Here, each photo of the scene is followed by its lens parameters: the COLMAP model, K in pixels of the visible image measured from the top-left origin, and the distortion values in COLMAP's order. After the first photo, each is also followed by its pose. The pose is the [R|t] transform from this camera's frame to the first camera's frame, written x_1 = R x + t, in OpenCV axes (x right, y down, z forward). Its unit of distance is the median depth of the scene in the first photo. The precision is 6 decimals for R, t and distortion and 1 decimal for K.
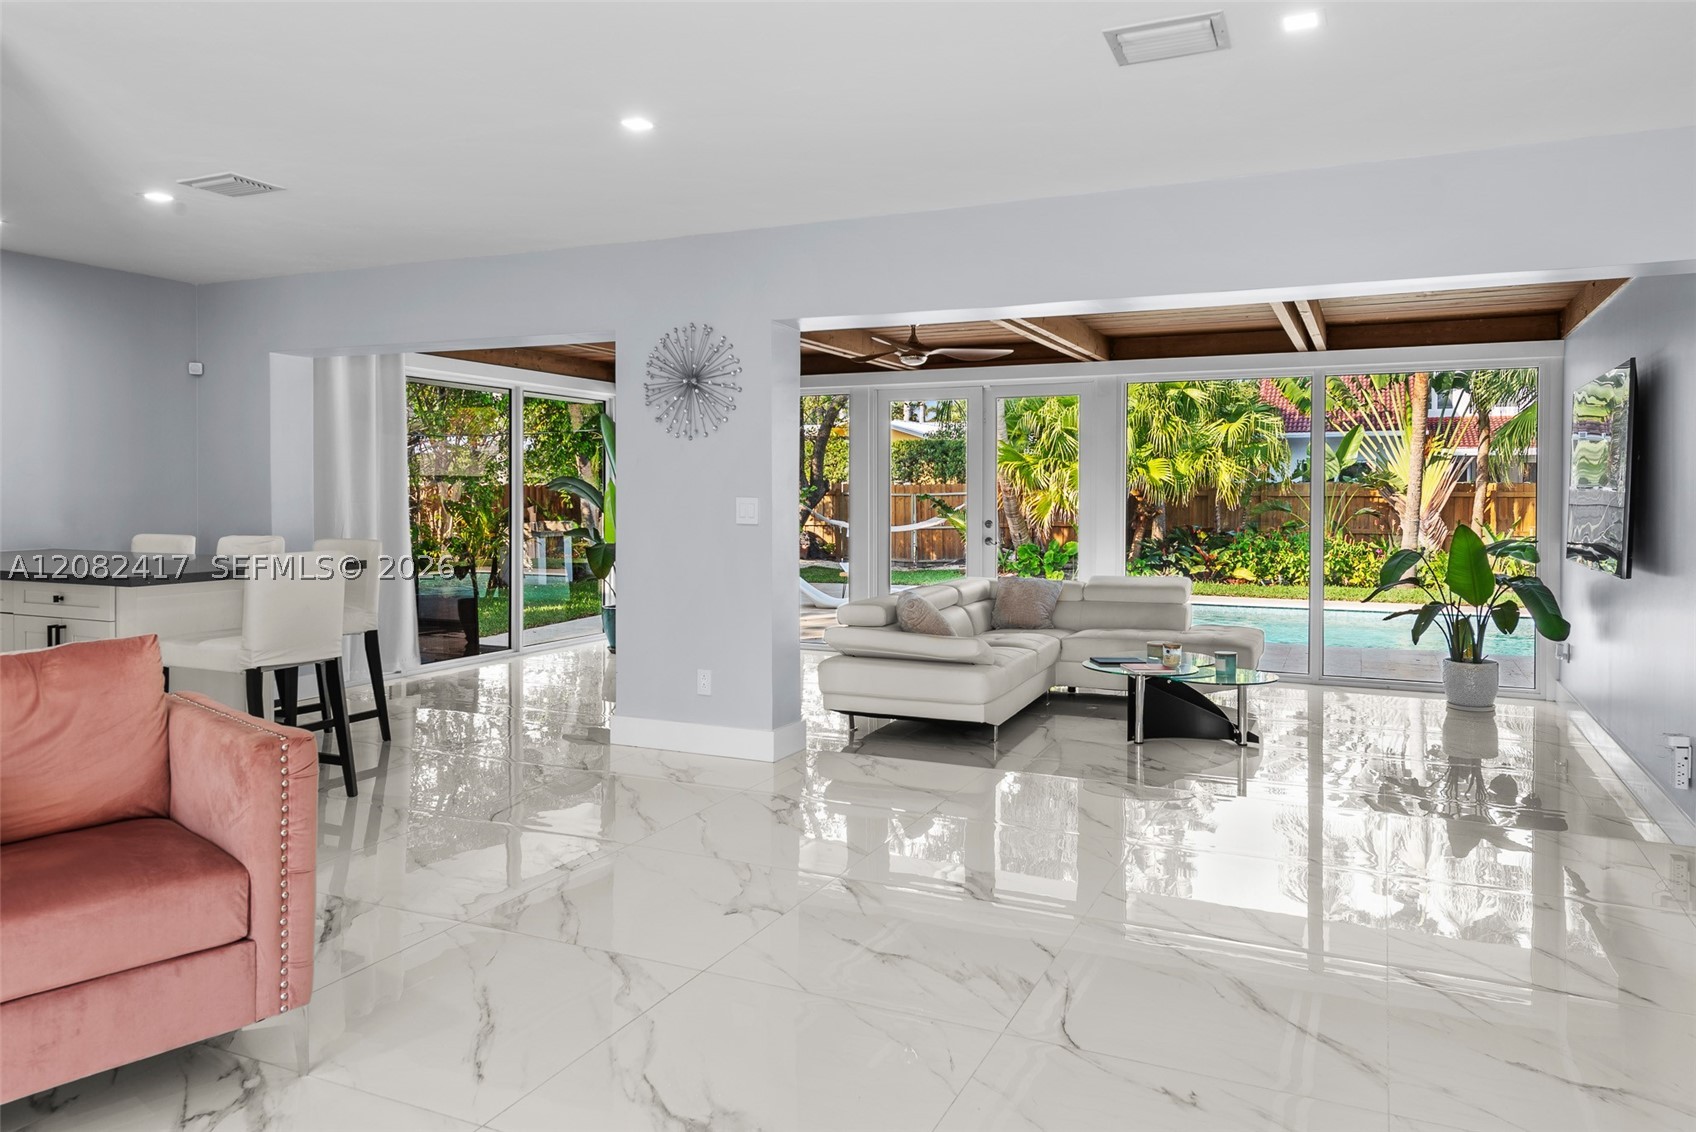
lens RADIAL K [[1146.5, 0, 843.7], [0, 1146.5, 497.3], [0, 0, 1]] dist [-0.008690, -0.004766]
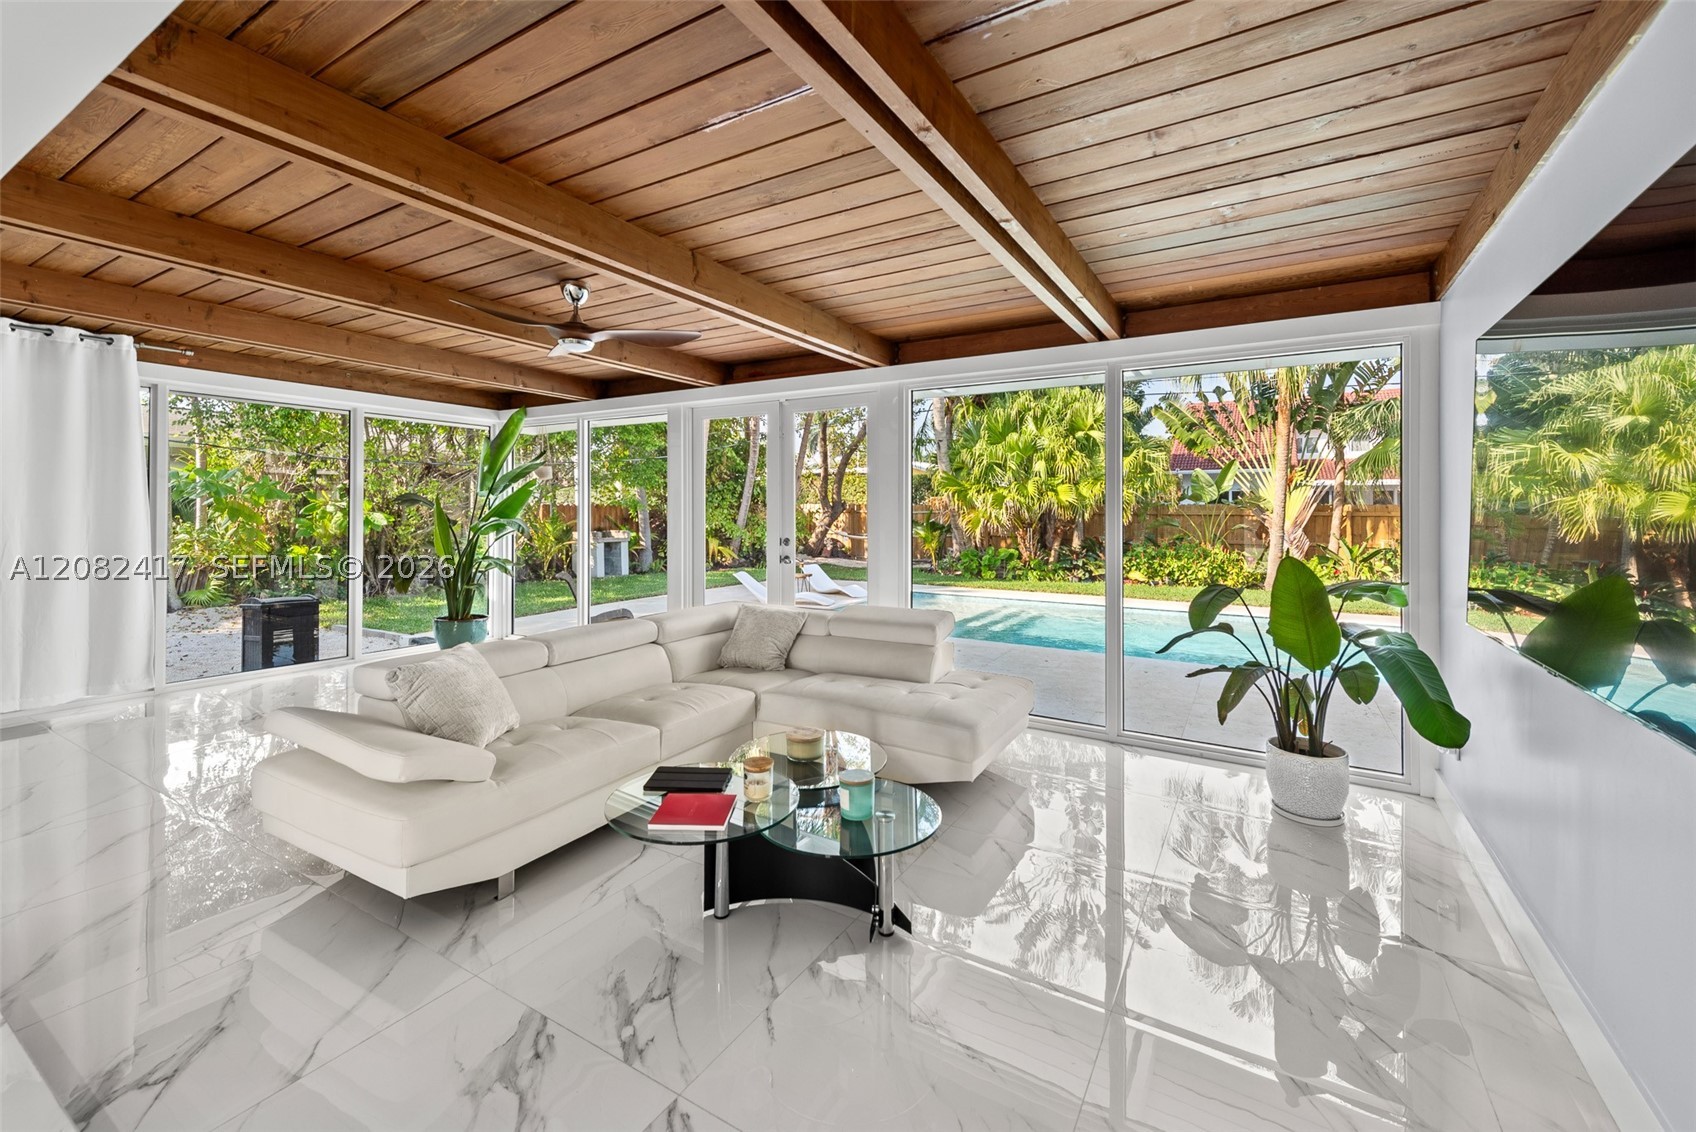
lens RADIAL K [[706.0, 0, 846.5], [0, 706.0, 499.9], [0, 0, 1]] dist [0.008542, -0.000443]
pose [[0.994827, 0.002042, -0.101562, 0.109164], [-0.004076, 0.999795, -0.019825, -0.000398], [0.101500, 0.020136, 0.994632, 0.187117]]
